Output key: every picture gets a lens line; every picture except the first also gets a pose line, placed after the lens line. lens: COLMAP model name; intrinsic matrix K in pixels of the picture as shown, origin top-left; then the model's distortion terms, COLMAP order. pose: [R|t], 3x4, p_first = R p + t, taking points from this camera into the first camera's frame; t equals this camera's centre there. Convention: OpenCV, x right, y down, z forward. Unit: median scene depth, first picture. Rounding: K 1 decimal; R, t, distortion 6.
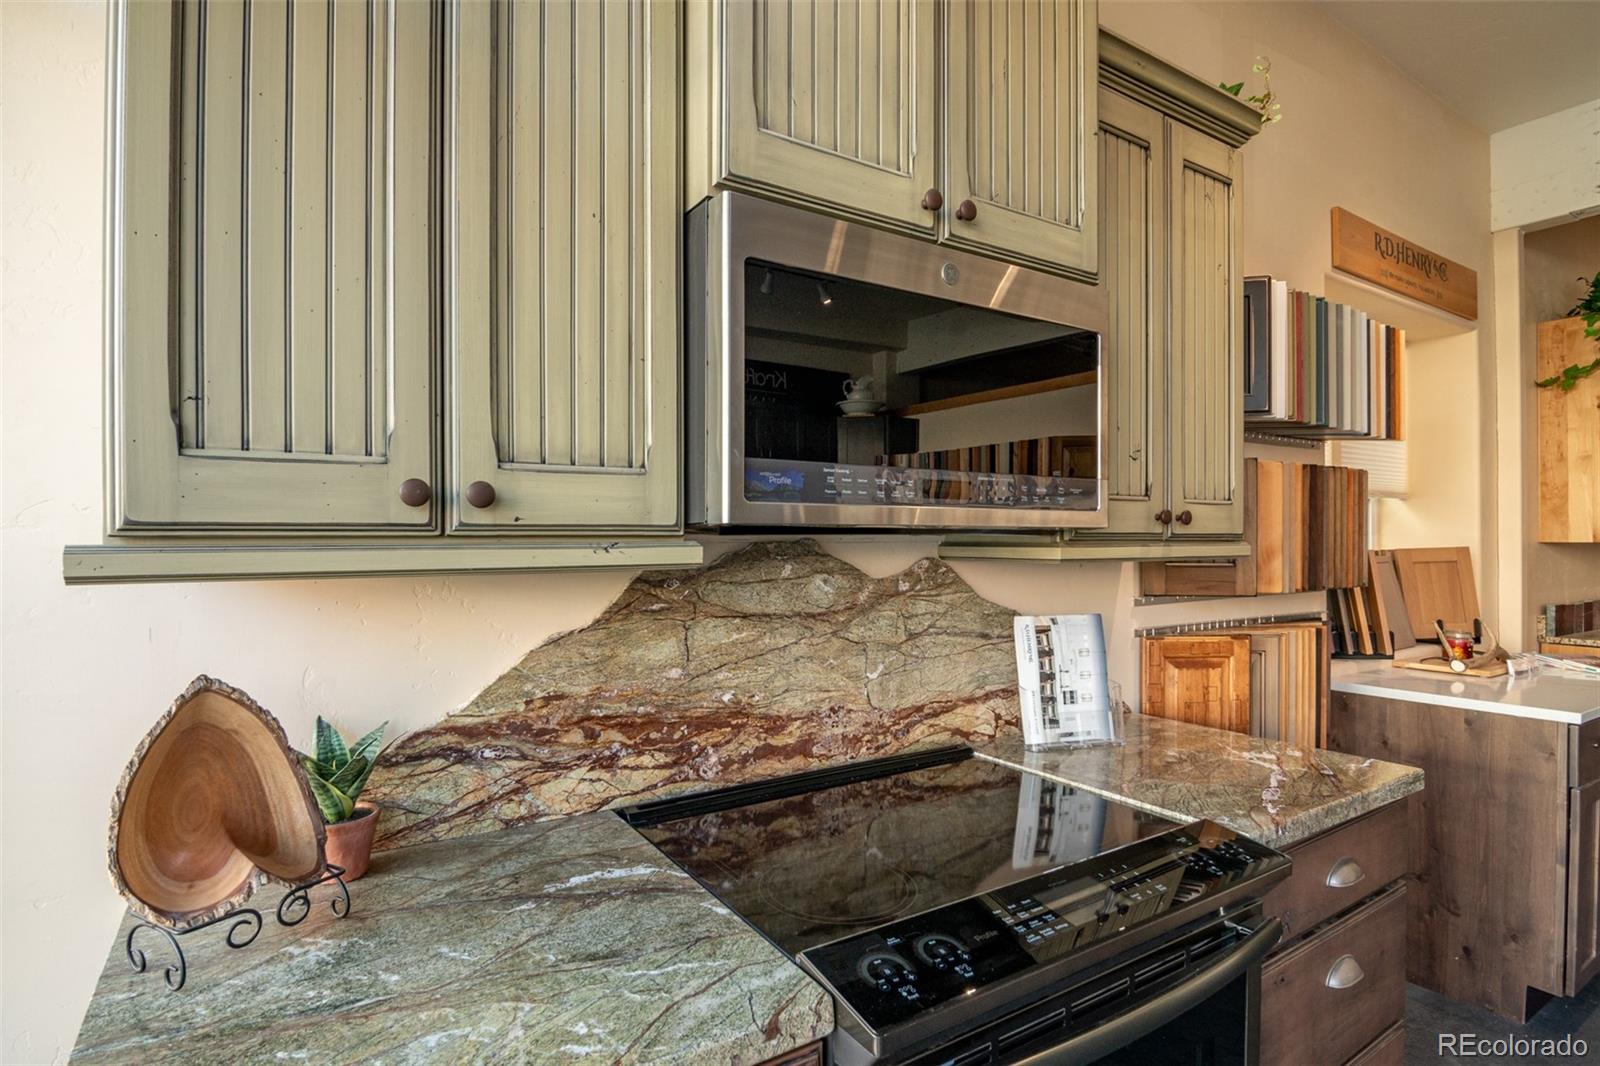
lens RADIAL K [[795.8, 0, 804.5], [0, 795.8, 543.5], [0, 0, 1]] dist [-0.012375, -0.005165]
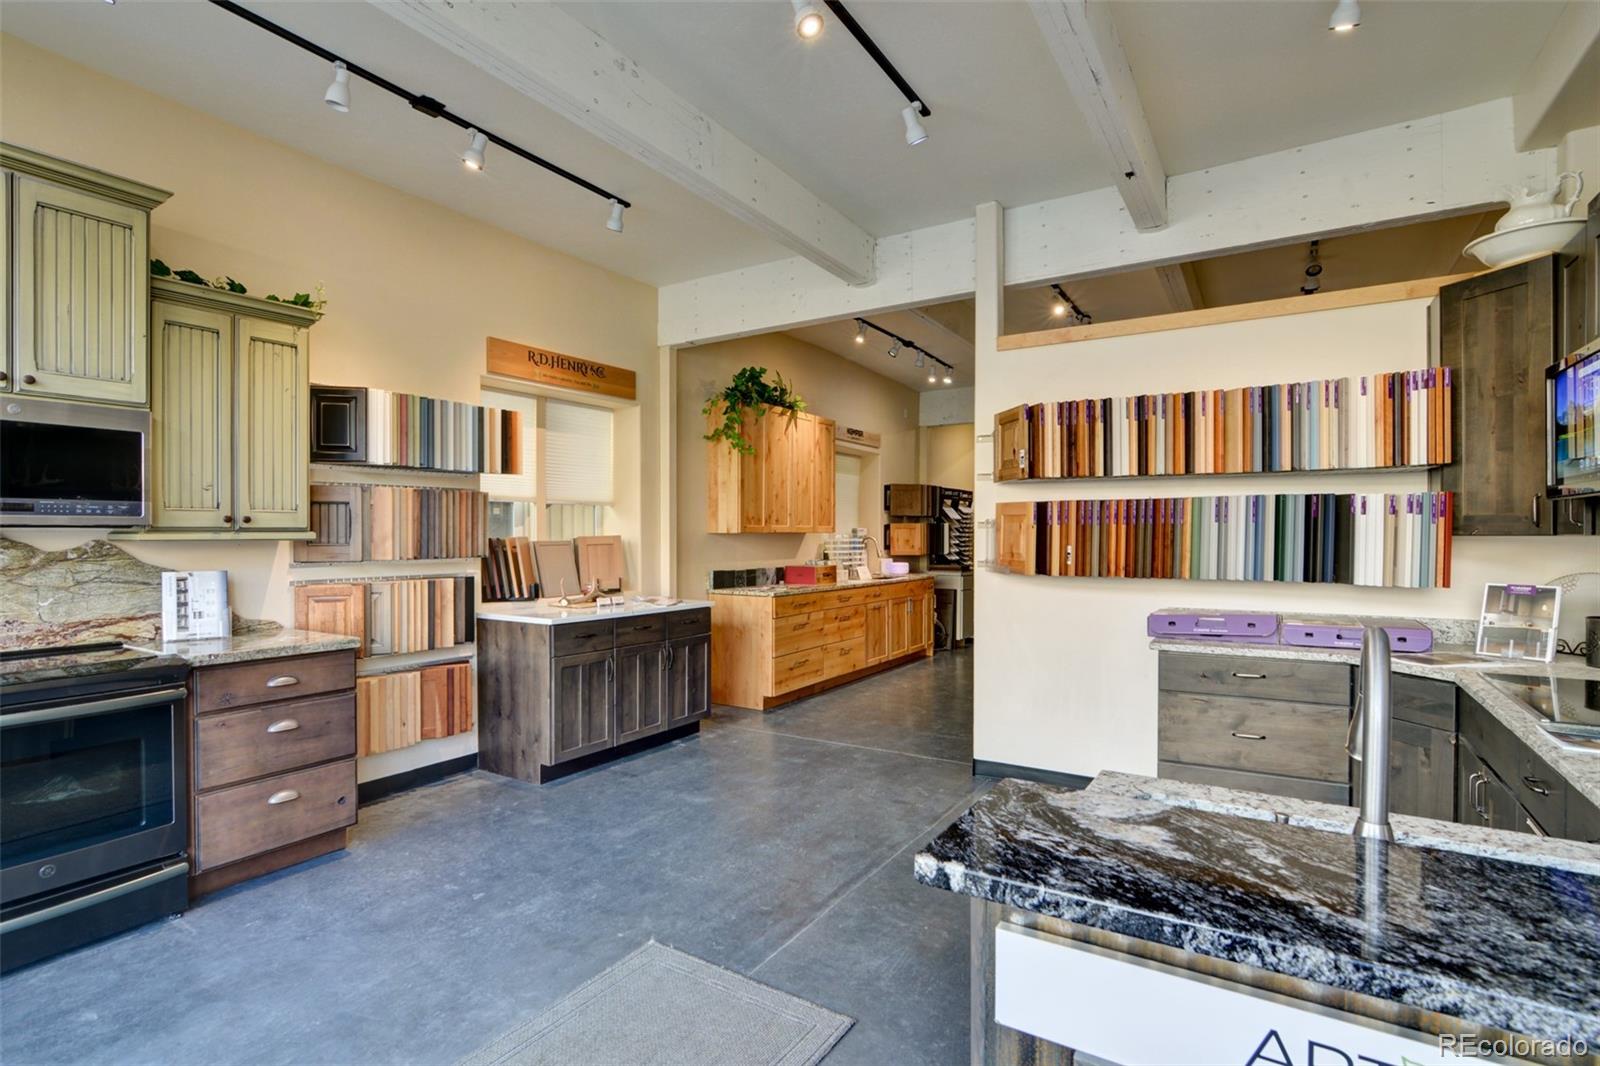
lens RADIAL K [[792.7, 0, 781.8], [0, 792.7, 537.4], [0, 0, 1]] dist [-0.012785, 0.000455]
pose [[0.906852, -0.001236, 0.421447, 0.798049], [0.000079, 0.999996, 0.002762, 0.006795], [-0.421449, -0.002471, 0.906849, -1.249068]]
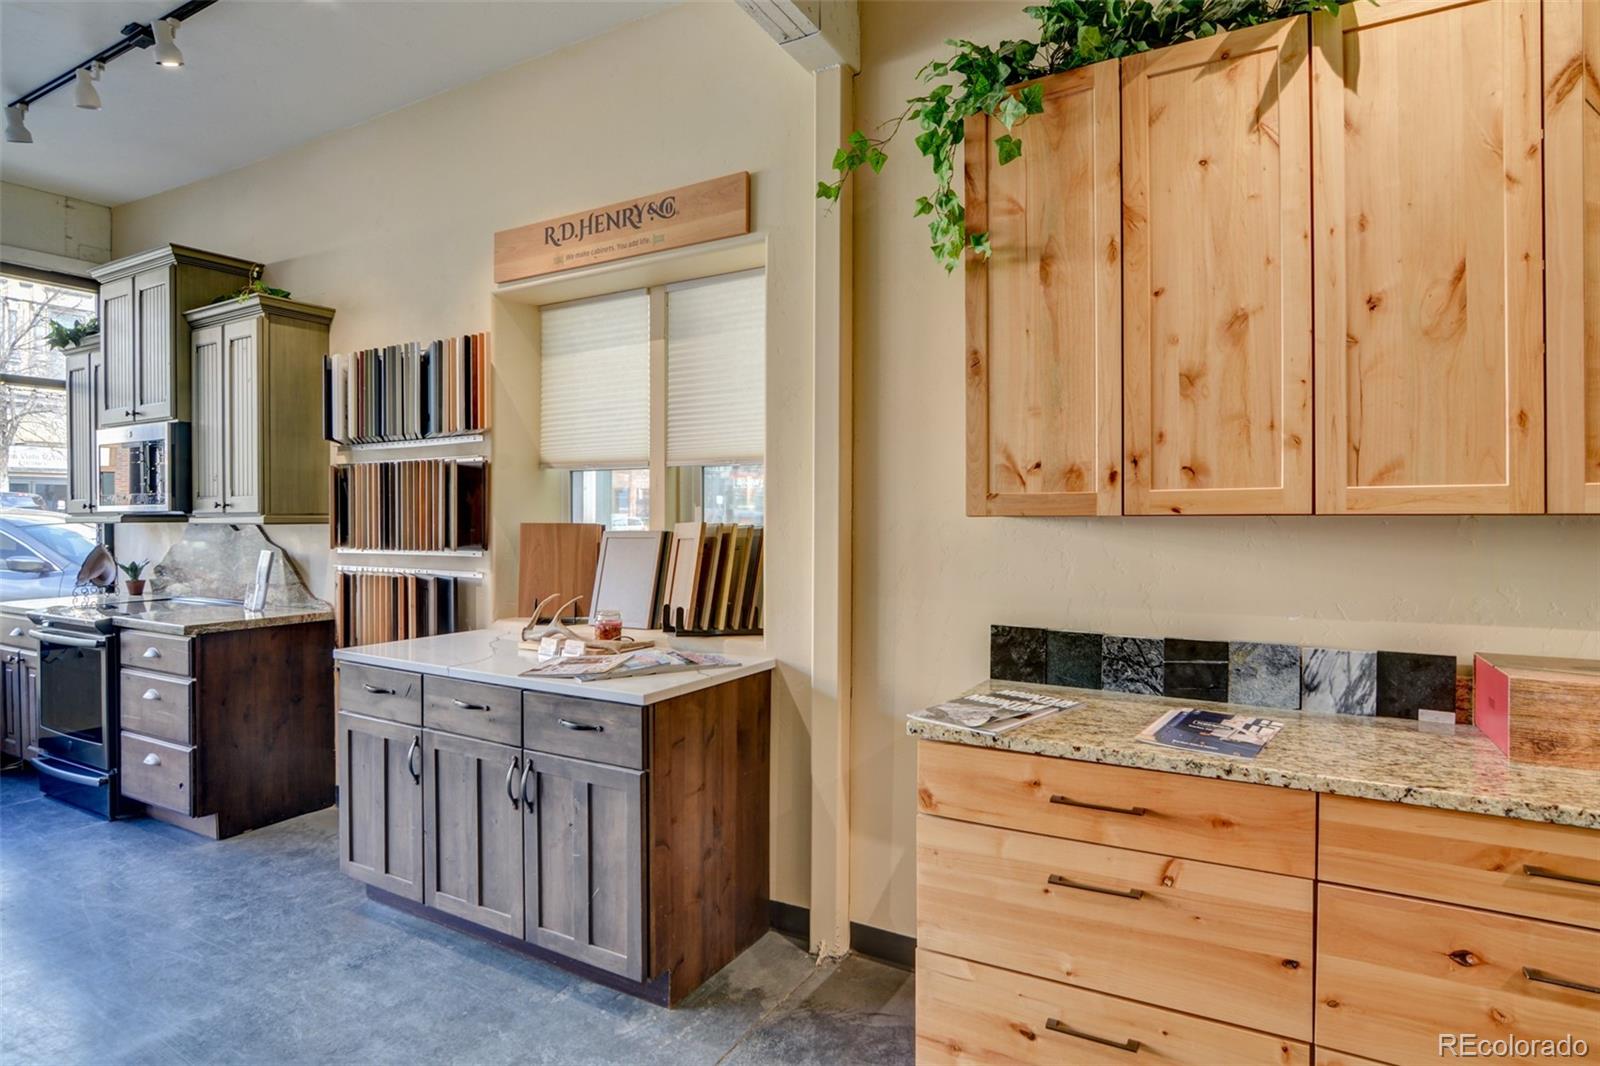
lens RADIAL K [[820.4, 0, 797.4], [0, 820.4, 527.4], [0, 0, 1]] dist [-0.024593, 0.001913]
pose [[0.488127, 0.011662, -0.872695, 2.987789], [-0.001804, 0.999922, 0.012354, -0.001248], [0.872771, -0.004456, 0.488110, 1.204713]]
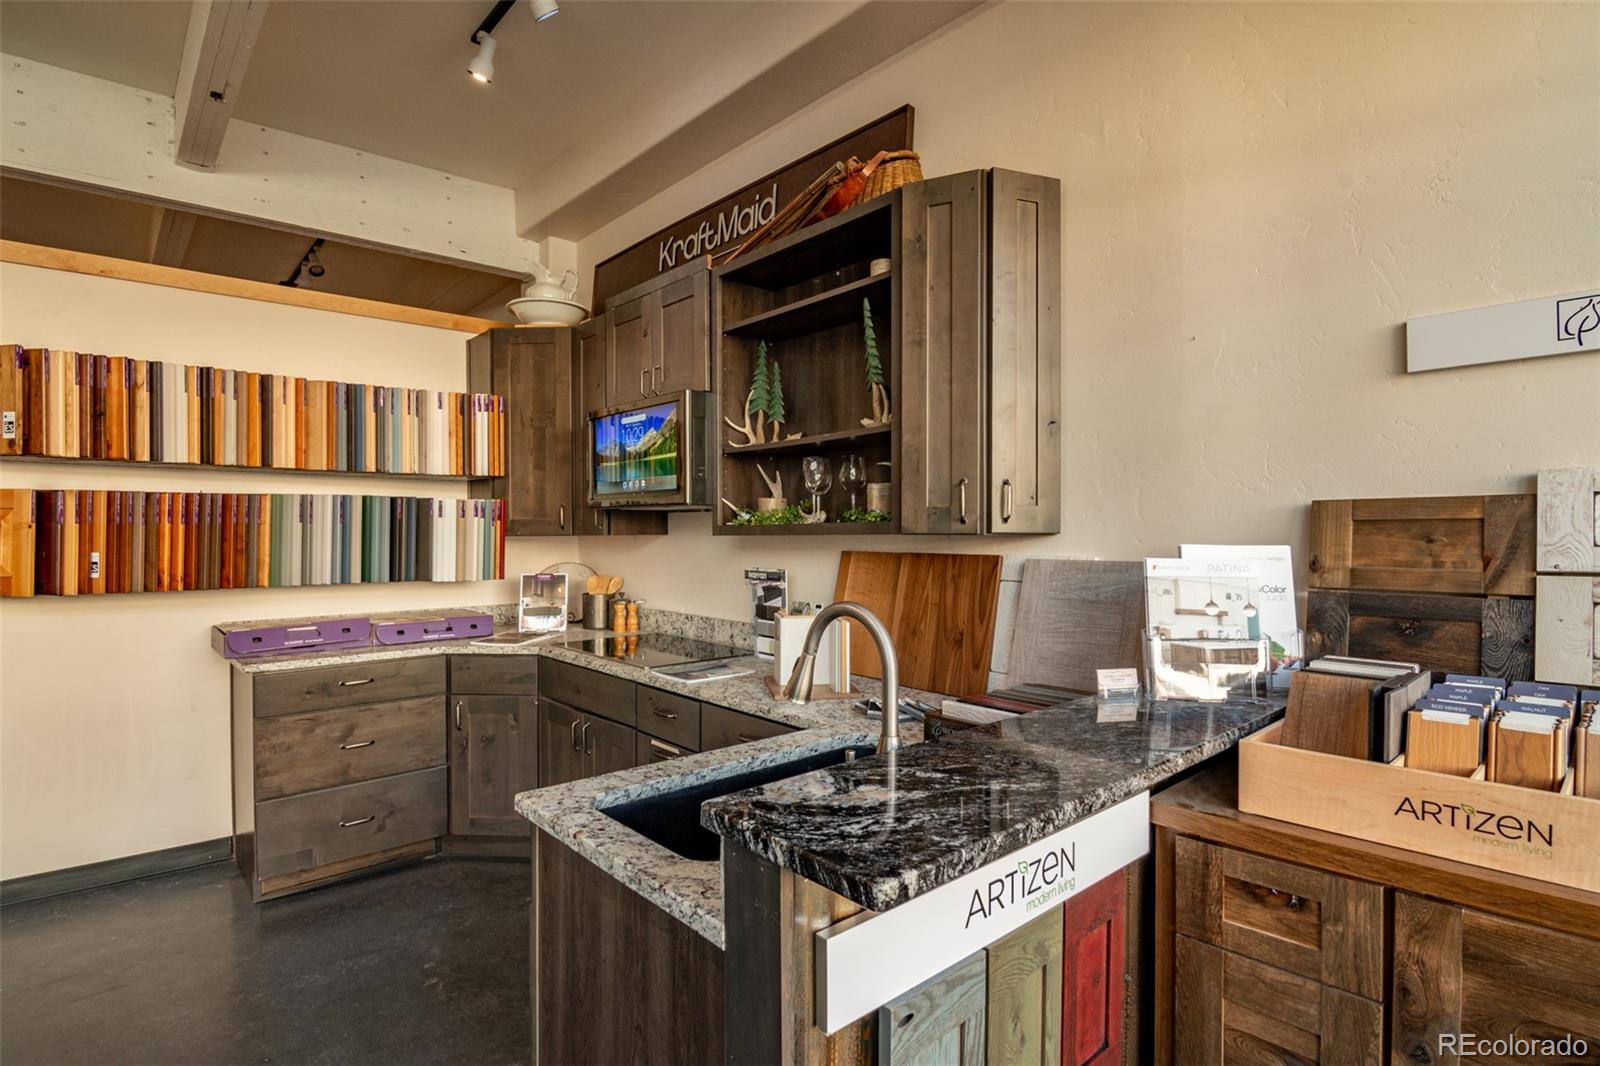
lens RADIAL K [[795.8, 0, 799.6], [0, 795.8, 531.0], [0, 0, 1]] dist [-0.012375, -0.005165]
pose [[-0.164622, 0.002409, 0.986354, 0.642650], [0.004254, 0.999989, -0.001732, 0.001578], [-0.986348, 0.003911, -0.164630, -0.747183]]
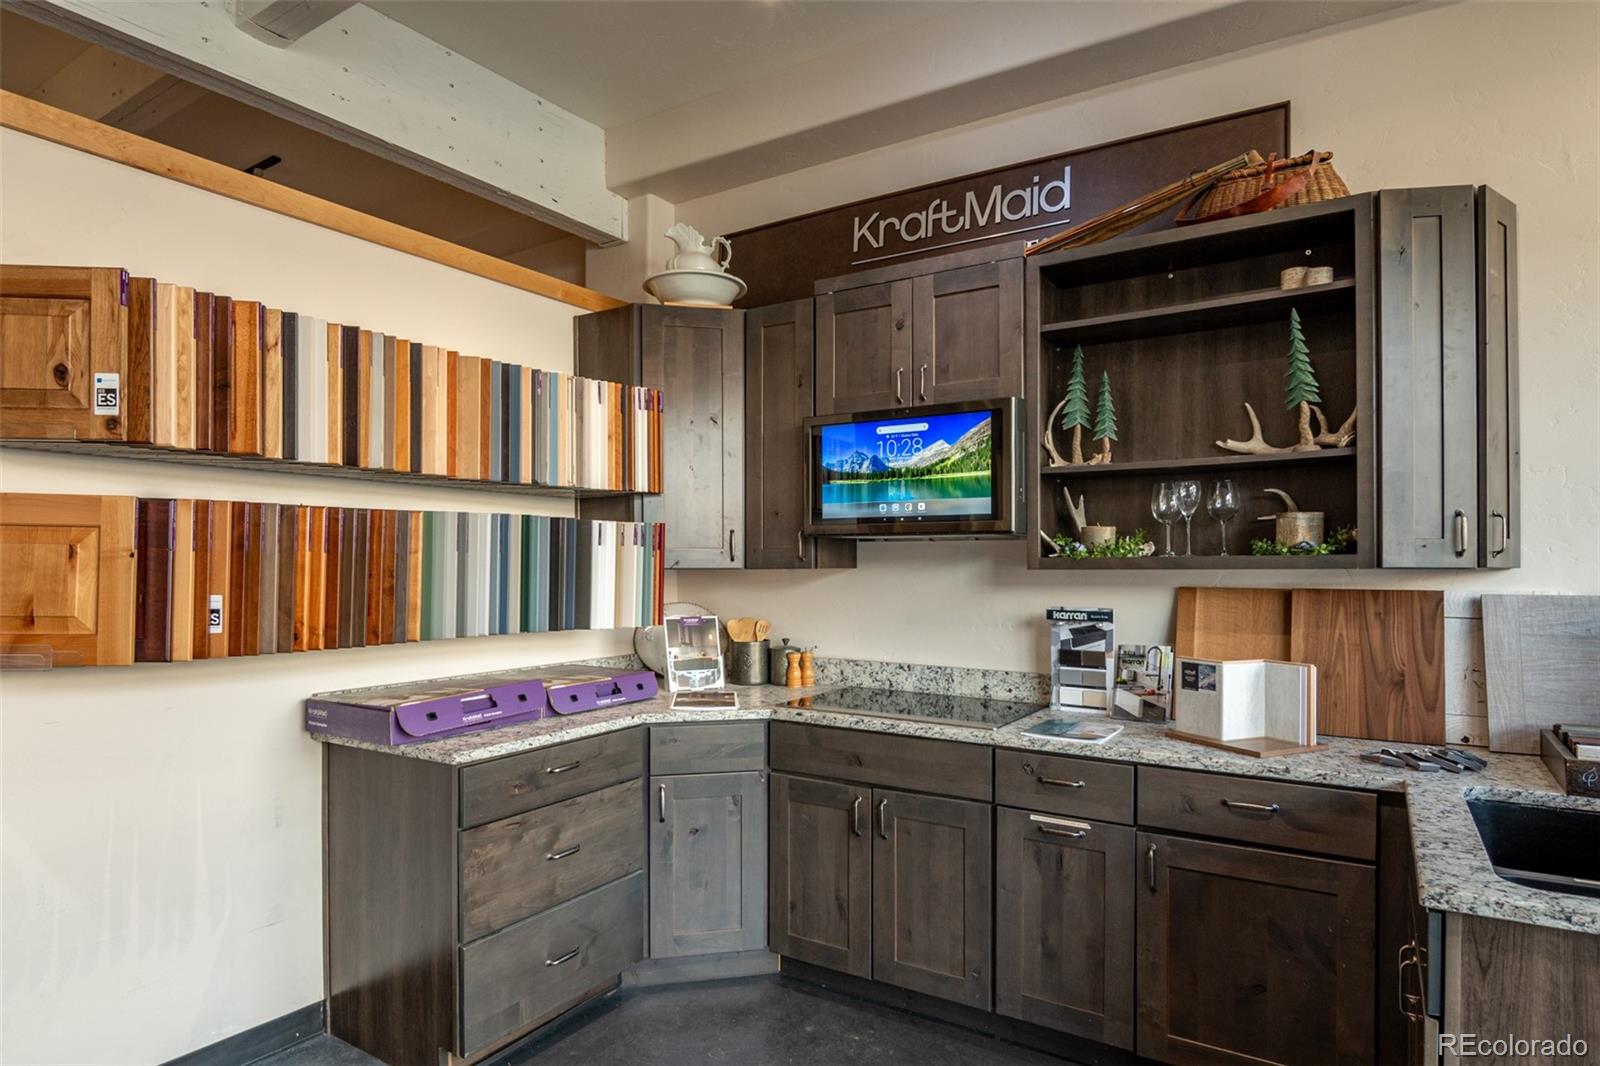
lens RADIAL K [[892.0, 0, 792.6], [0, 892.0, 557.6], [0, 0, 1]] dist [-0.002693, -0.012749]
pose [[-0.424678, 0.007319, 0.905315, 1.046184], [0.001884, 0.999972, -0.007201, -0.003176], [-0.905342, -0.001352, -0.424680, 0.198595]]
